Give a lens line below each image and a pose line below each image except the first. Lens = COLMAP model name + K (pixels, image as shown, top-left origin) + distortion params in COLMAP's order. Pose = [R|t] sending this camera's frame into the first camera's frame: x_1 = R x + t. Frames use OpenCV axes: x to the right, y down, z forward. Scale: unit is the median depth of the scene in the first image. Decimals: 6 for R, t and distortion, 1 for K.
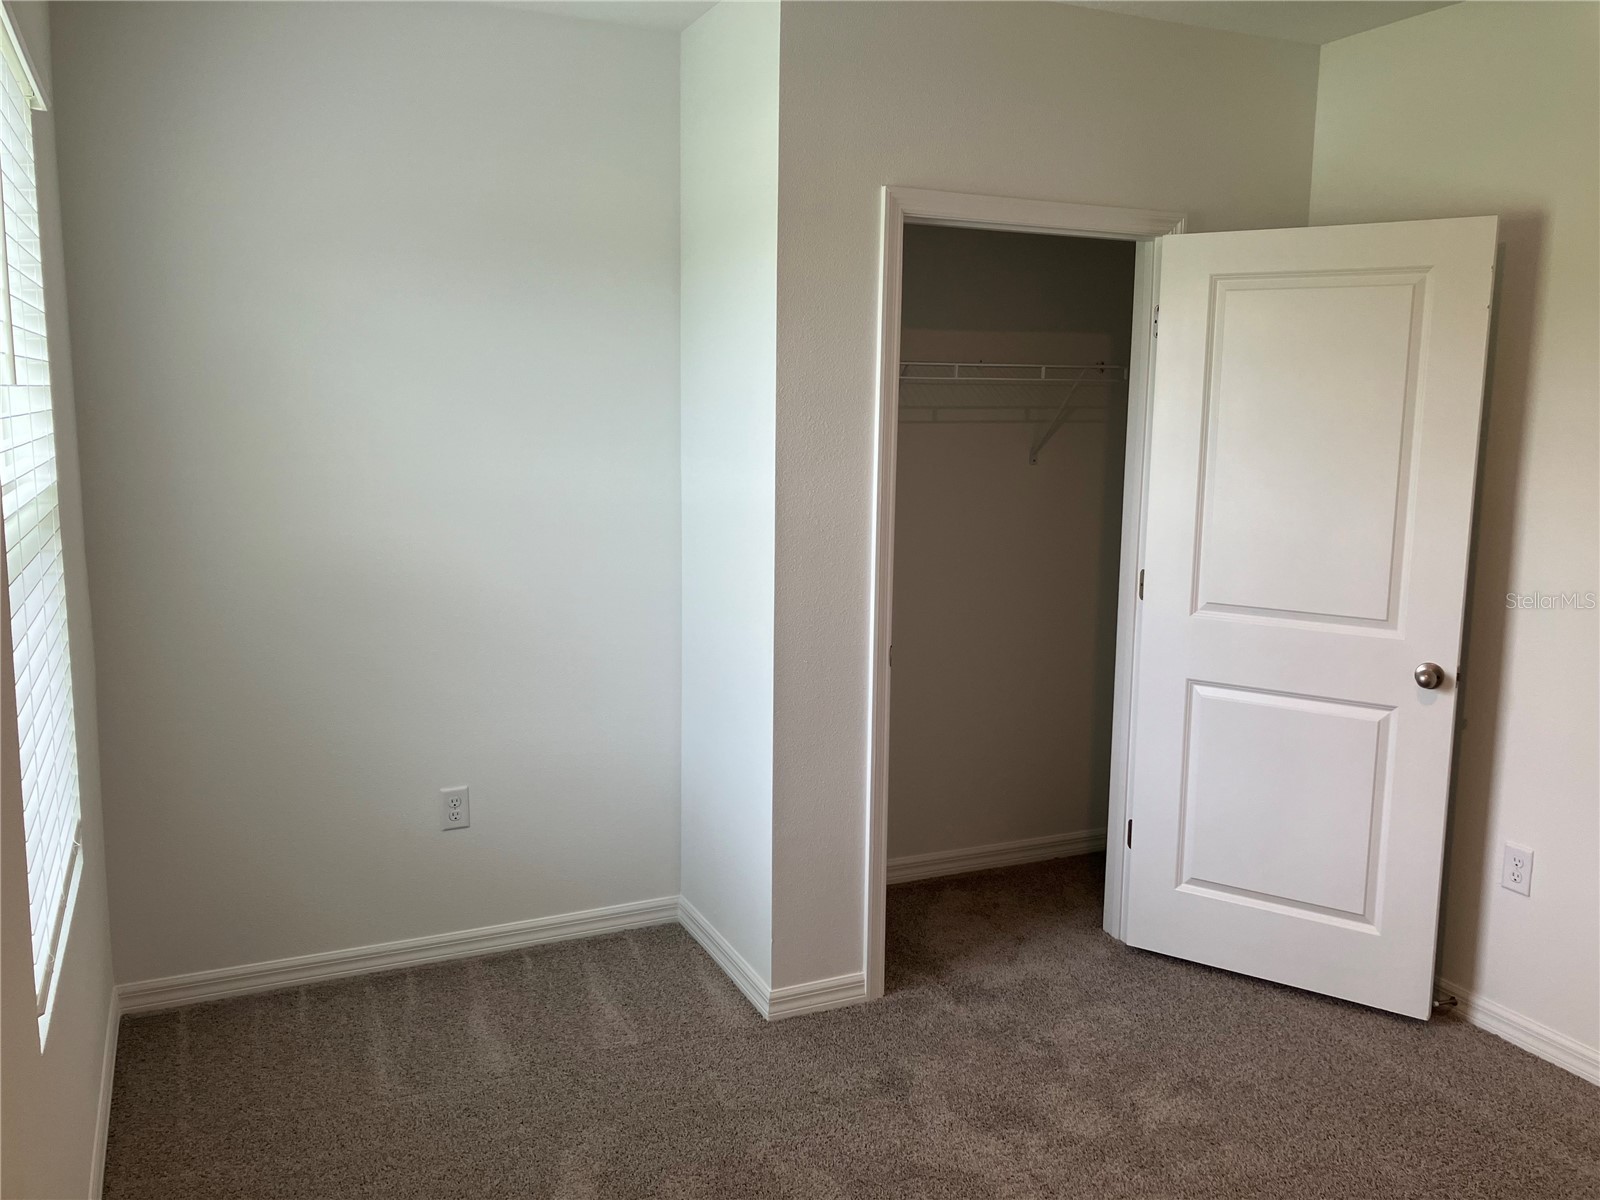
lens RADIAL K [[1300.3, 0, 795.1], [0, 1300.3, 593.1], [0, 0, 1]] dist [0.011581, 0.004522]
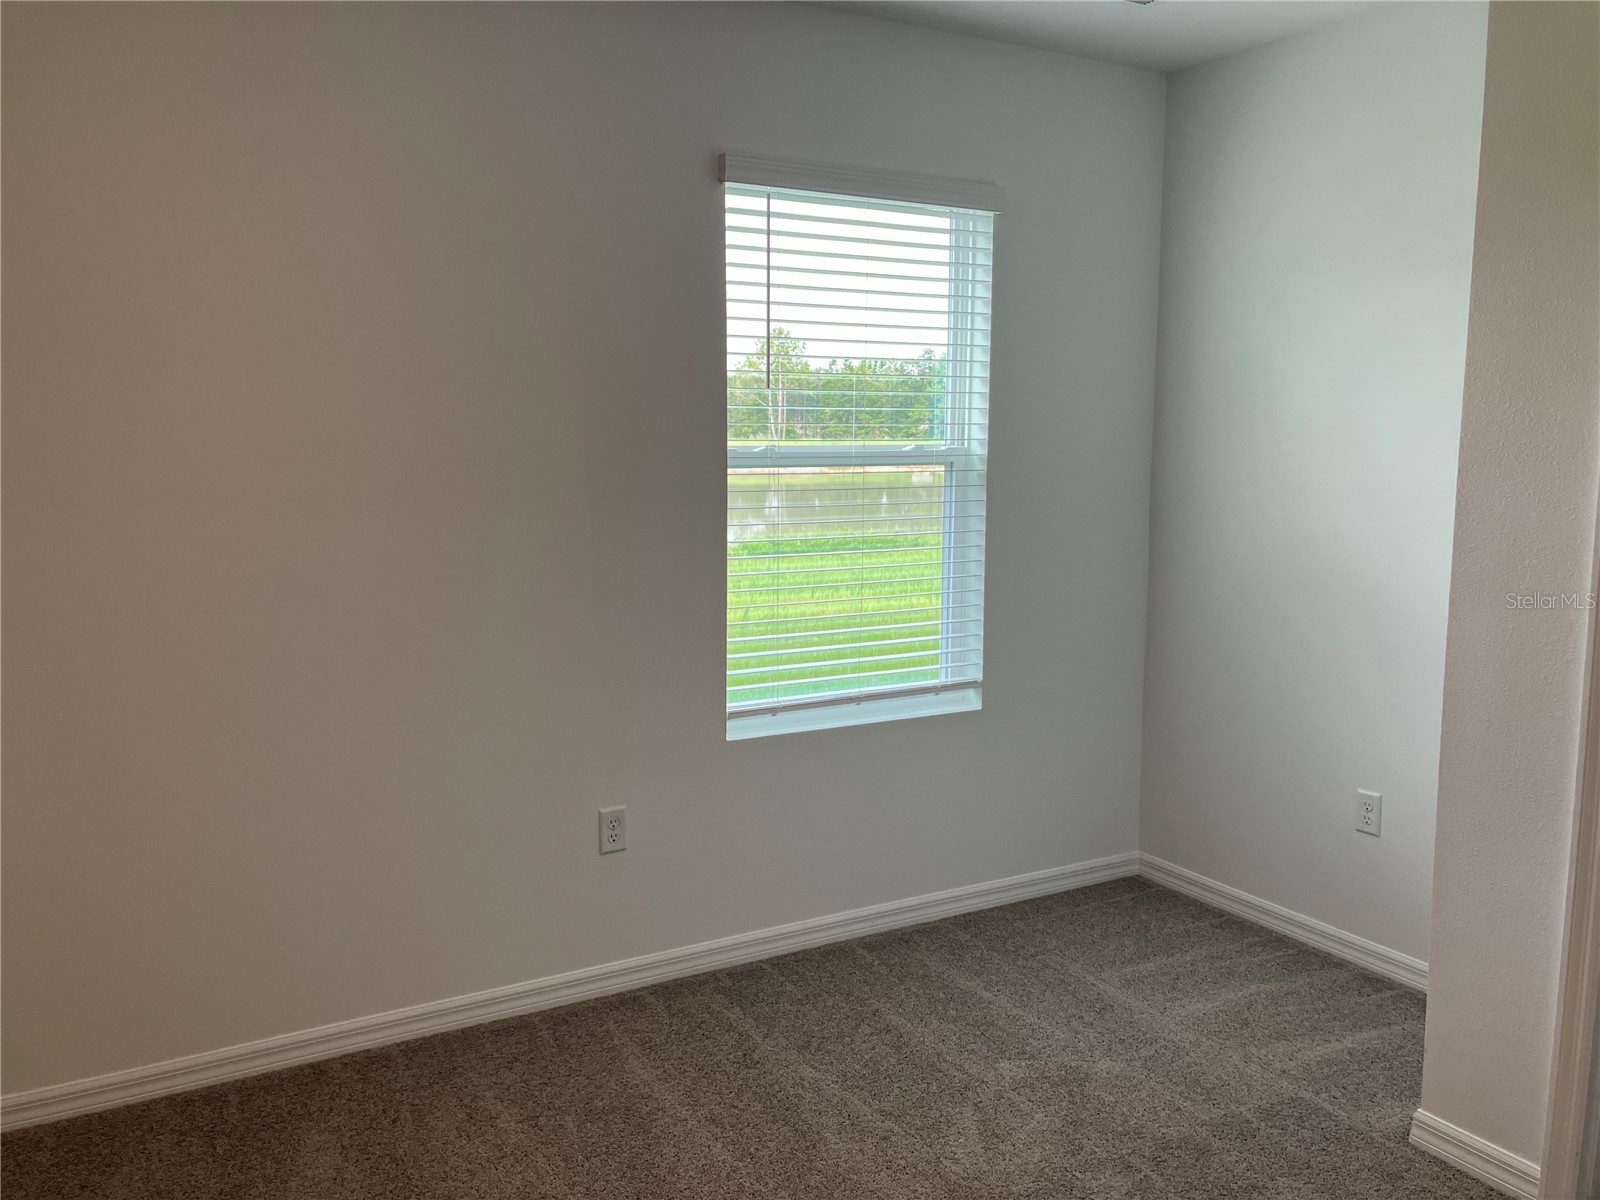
lens RADIAL K [[1317.0, 0, 800.0], [0, 1317.0, 600.0], [0, 0, 1]] dist [0.036266, -0.012950]
pose [[0.100532, 0.140060, -0.985026, 0.671235], [-0.138551, 0.982366, 0.125541, -0.058887], [0.985240, 0.123856, 0.118165, 0.454145]]
